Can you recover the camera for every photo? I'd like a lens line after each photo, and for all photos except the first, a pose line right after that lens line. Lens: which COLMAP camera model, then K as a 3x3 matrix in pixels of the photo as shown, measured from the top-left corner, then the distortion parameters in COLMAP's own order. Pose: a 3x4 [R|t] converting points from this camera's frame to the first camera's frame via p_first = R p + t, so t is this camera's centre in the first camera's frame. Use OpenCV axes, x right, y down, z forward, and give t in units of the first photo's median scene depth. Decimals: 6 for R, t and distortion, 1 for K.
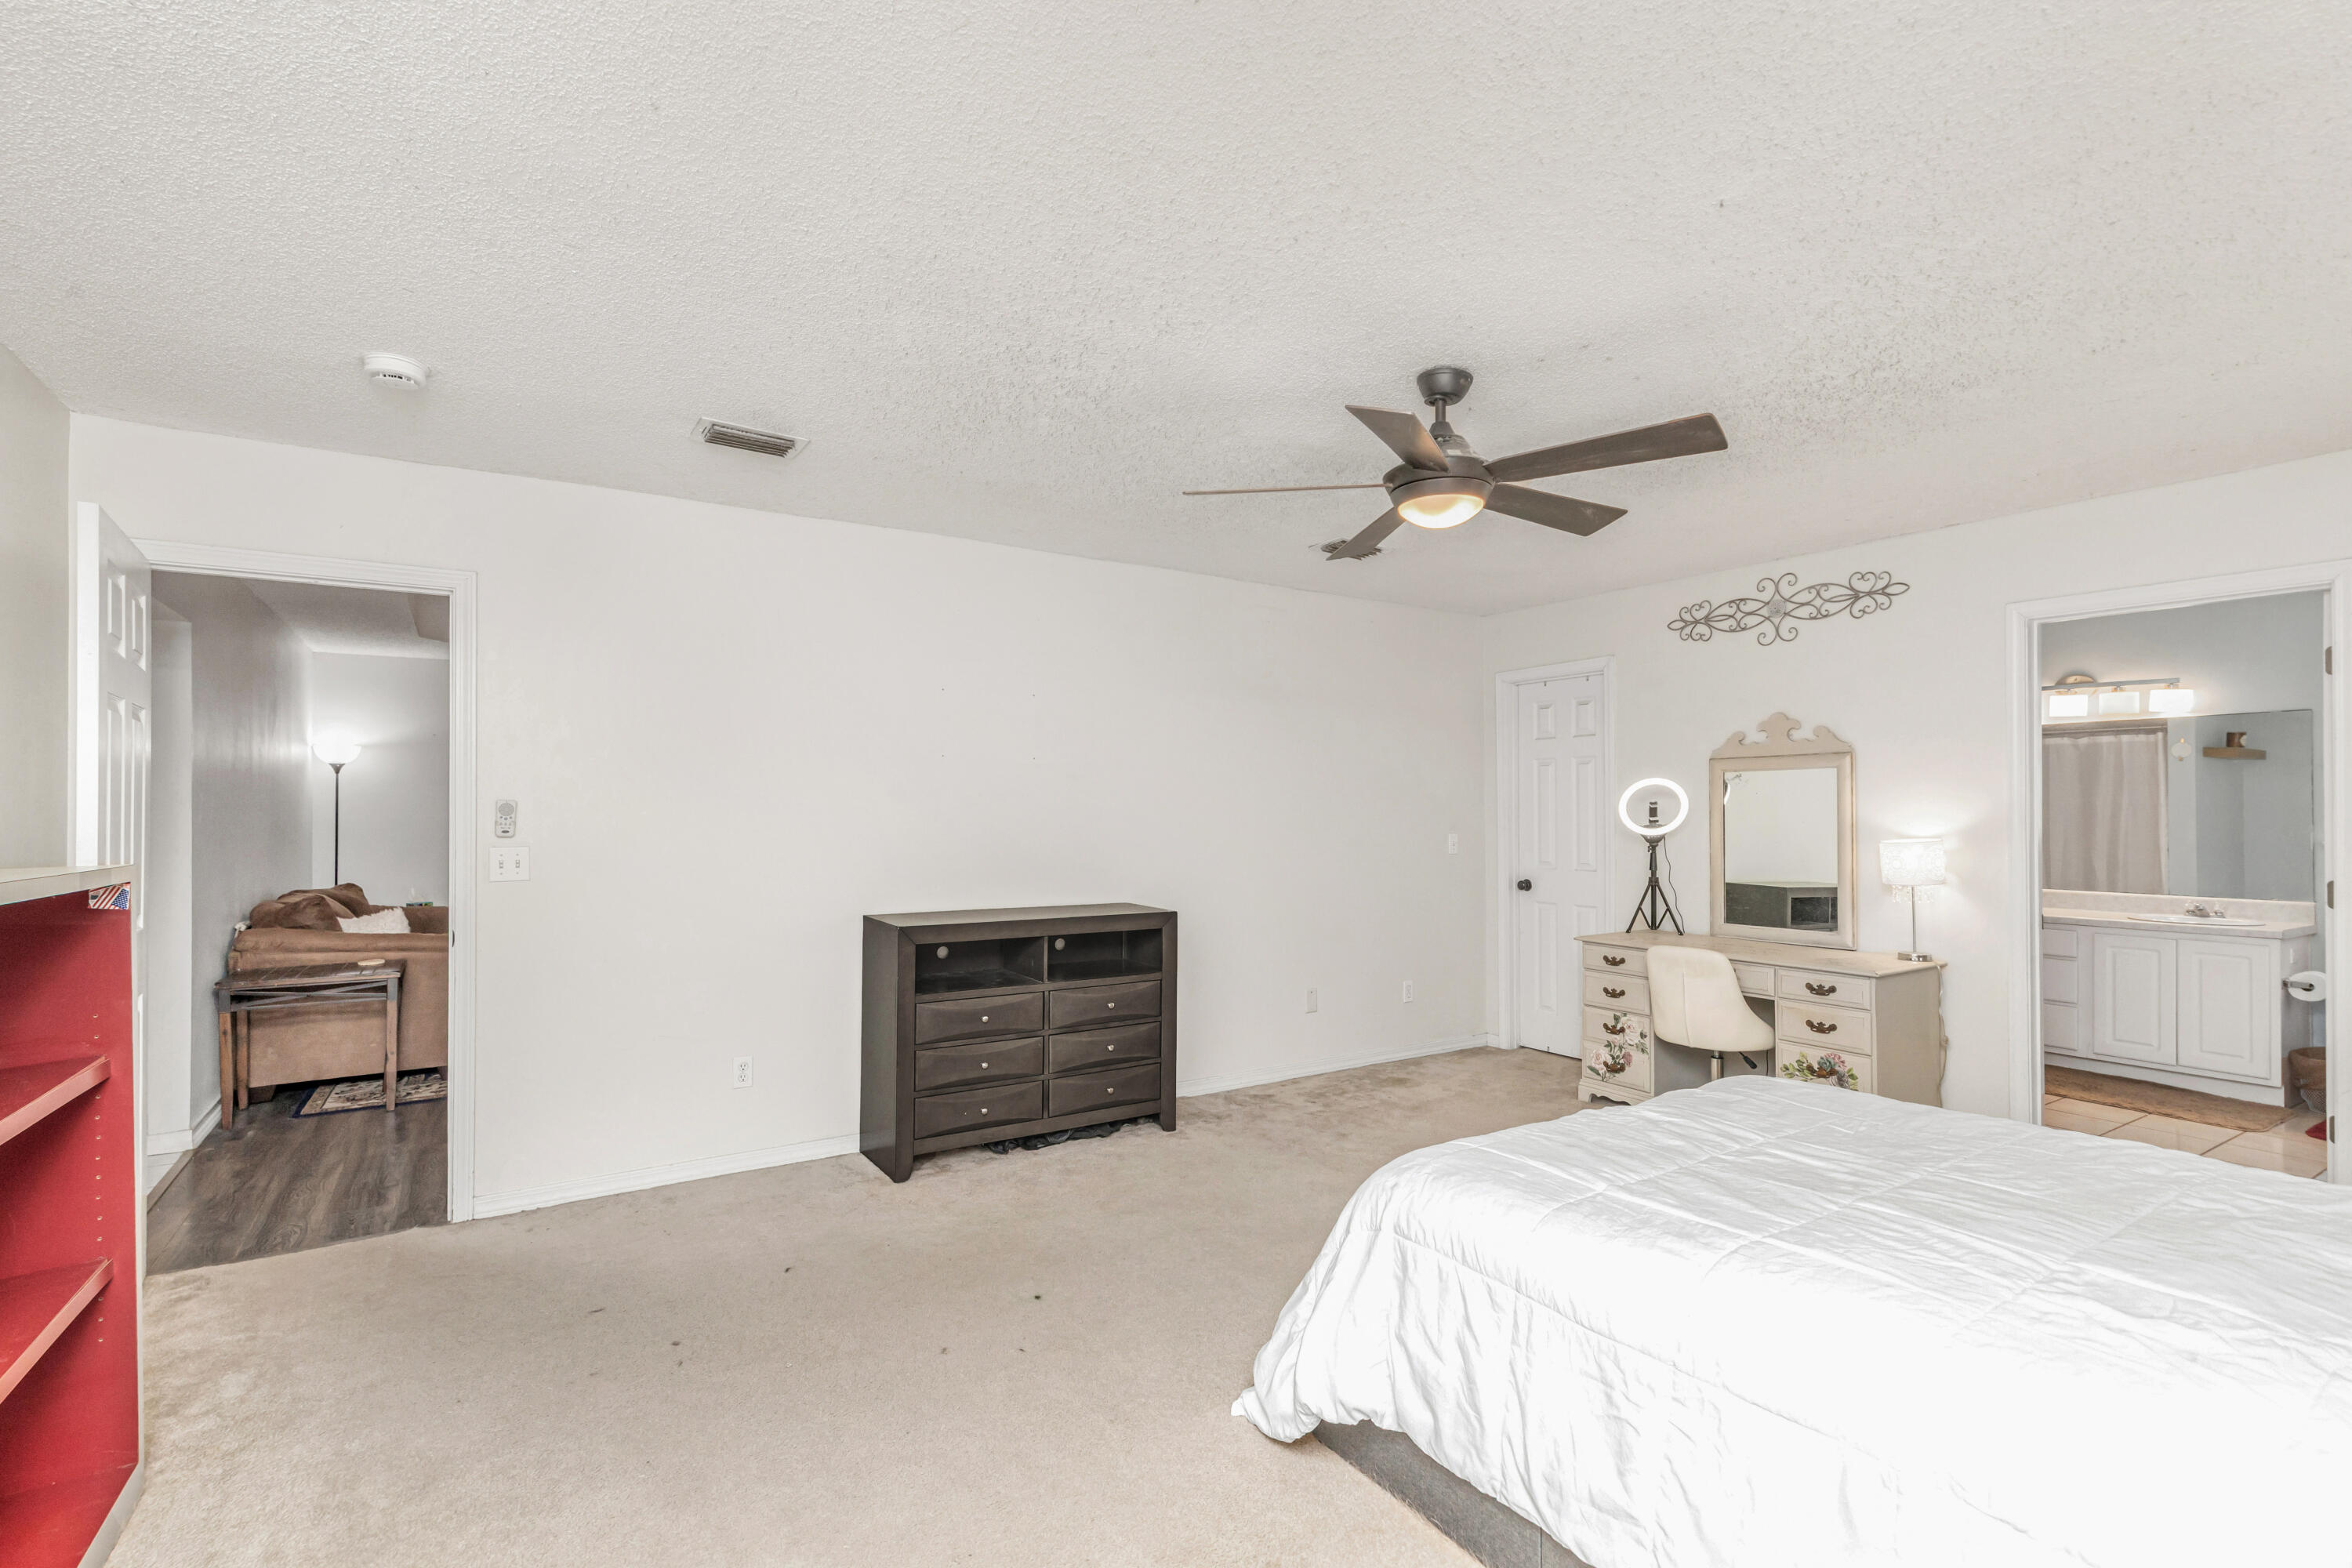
lens RADIAL K [[1067.9, 0, 1164.4], [0, 1067.9, 787.0], [0, 0, 1]] dist [0.003673, 0.000723]
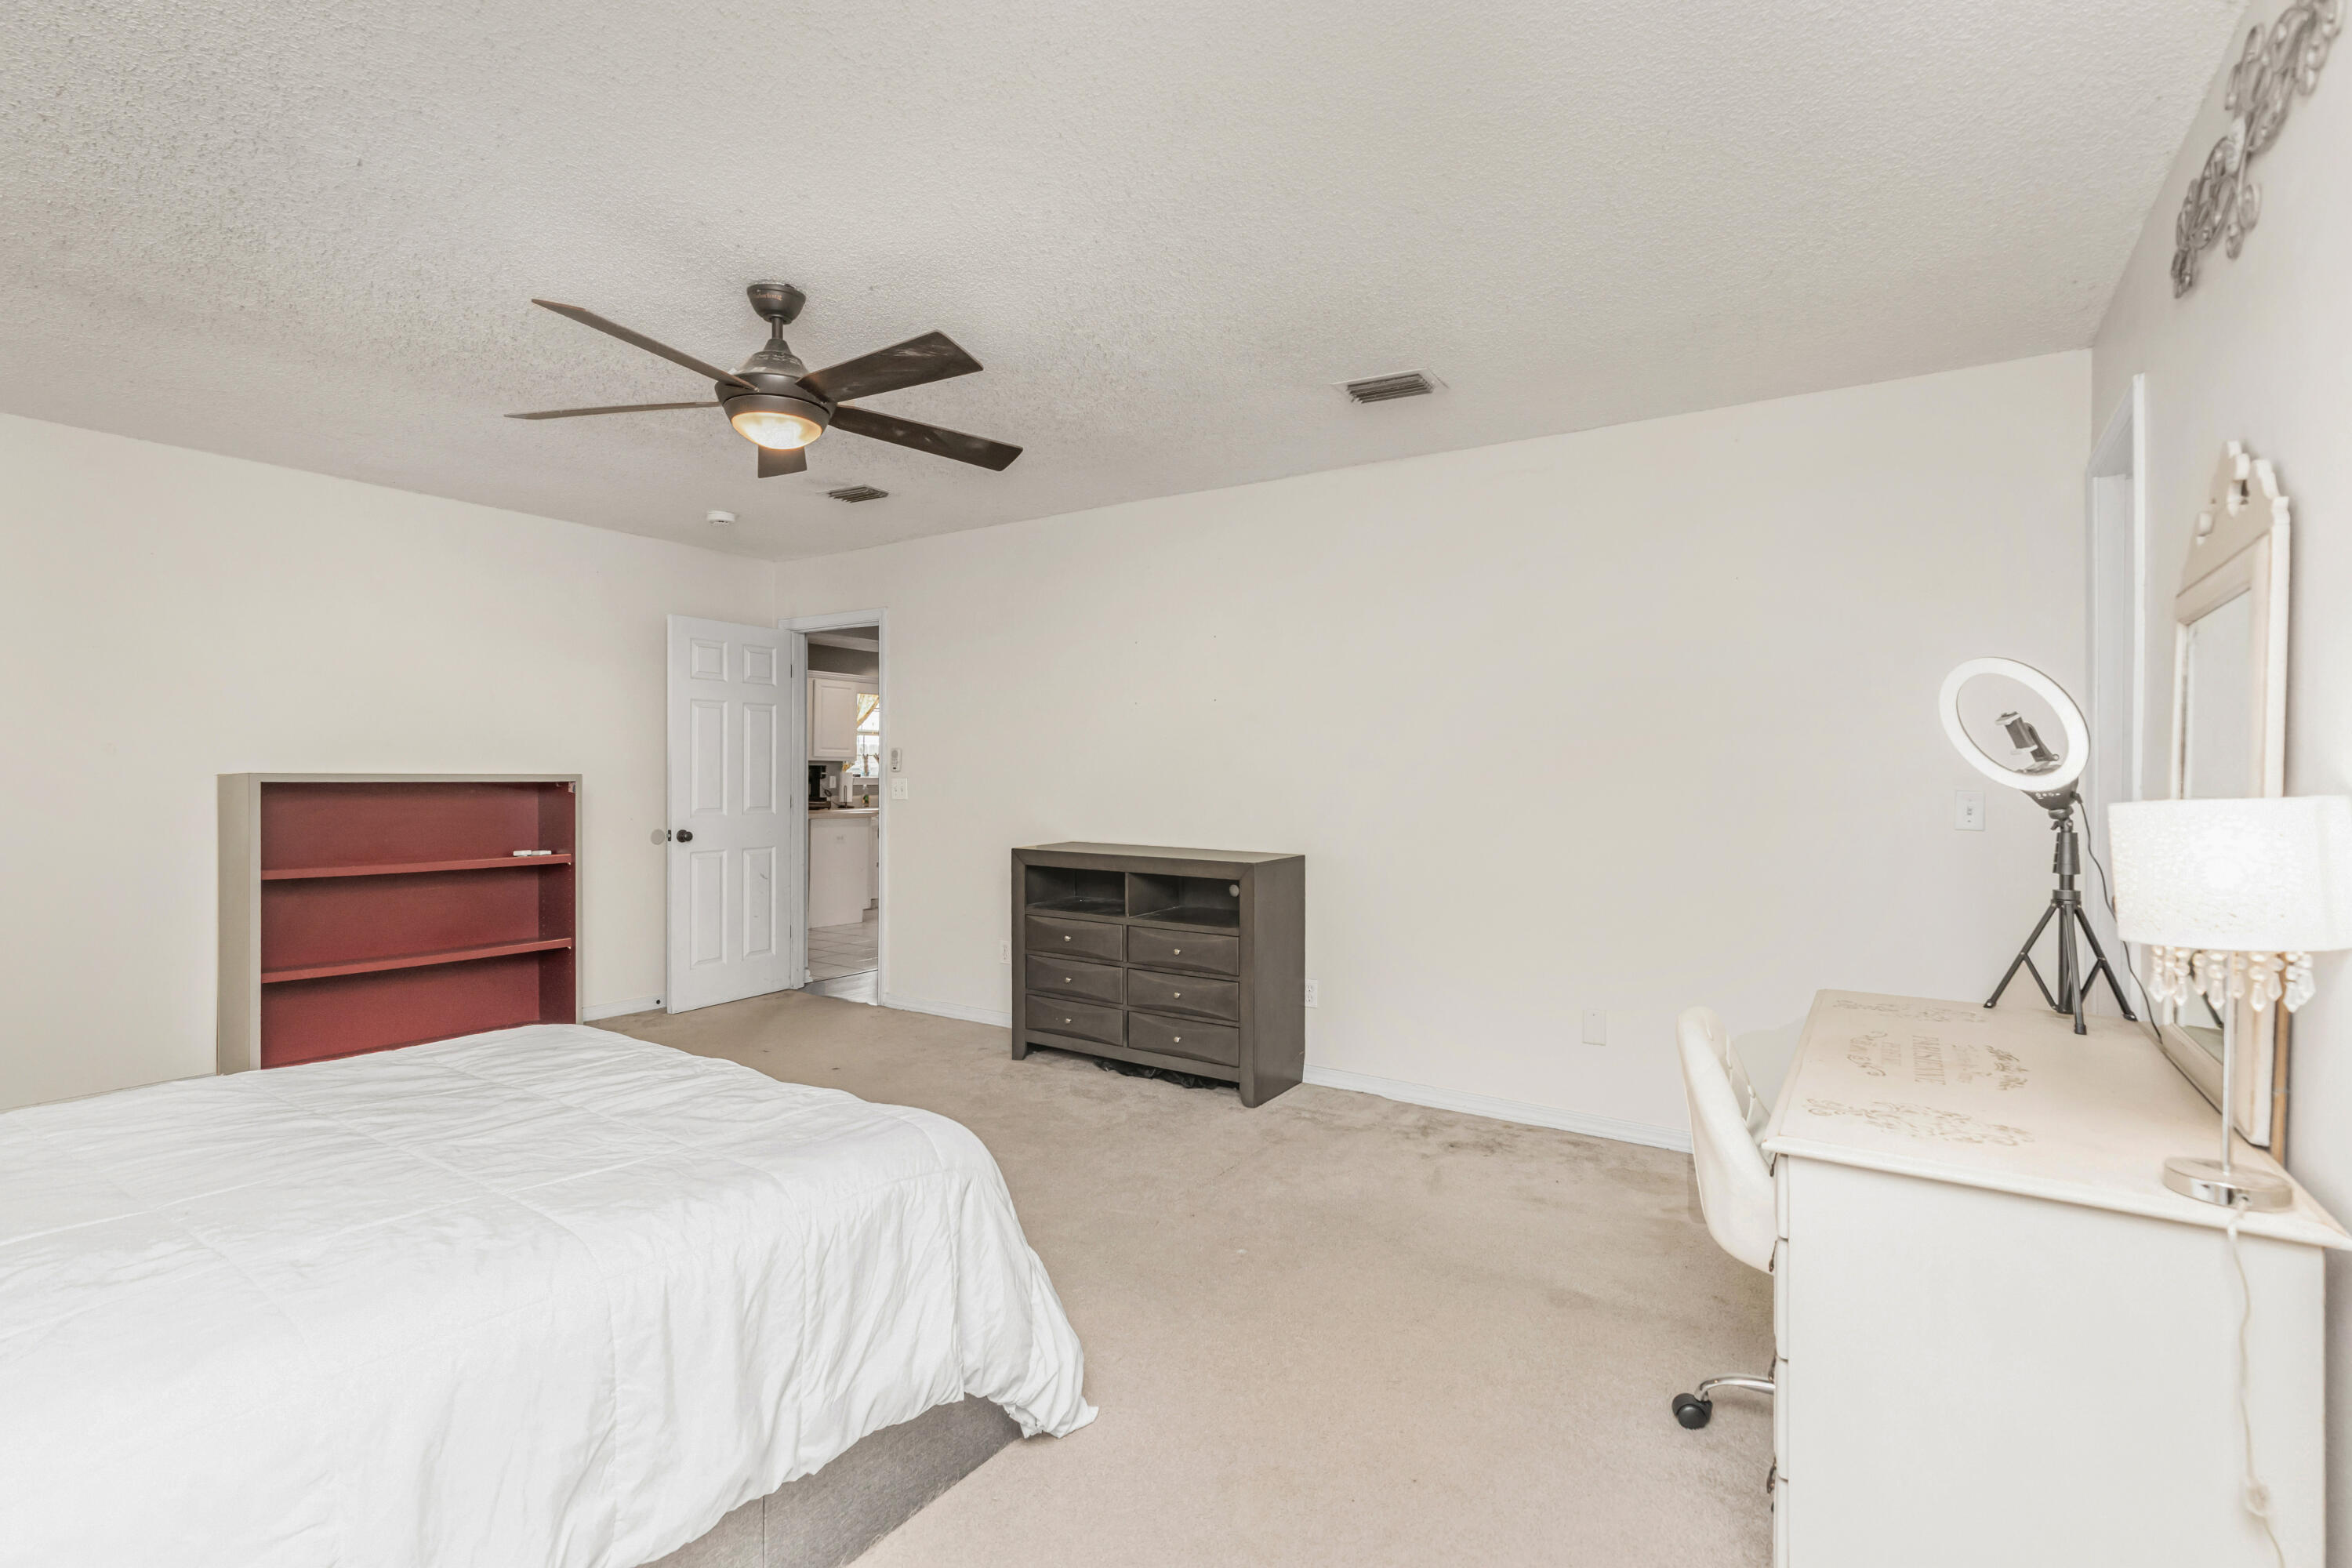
lens RADIAL K [[1164.4, 0, 1170.2], [0, 1164.4, 765.1], [0, 0, 1]] dist [0.000388, -0.000064]
pose [[0.365003, -0.001109, -0.931006, 0.960378], [0.025905, 0.999624, 0.008965, 0.027179], [0.930646, -0.027390, 0.364895, 0.636614]]
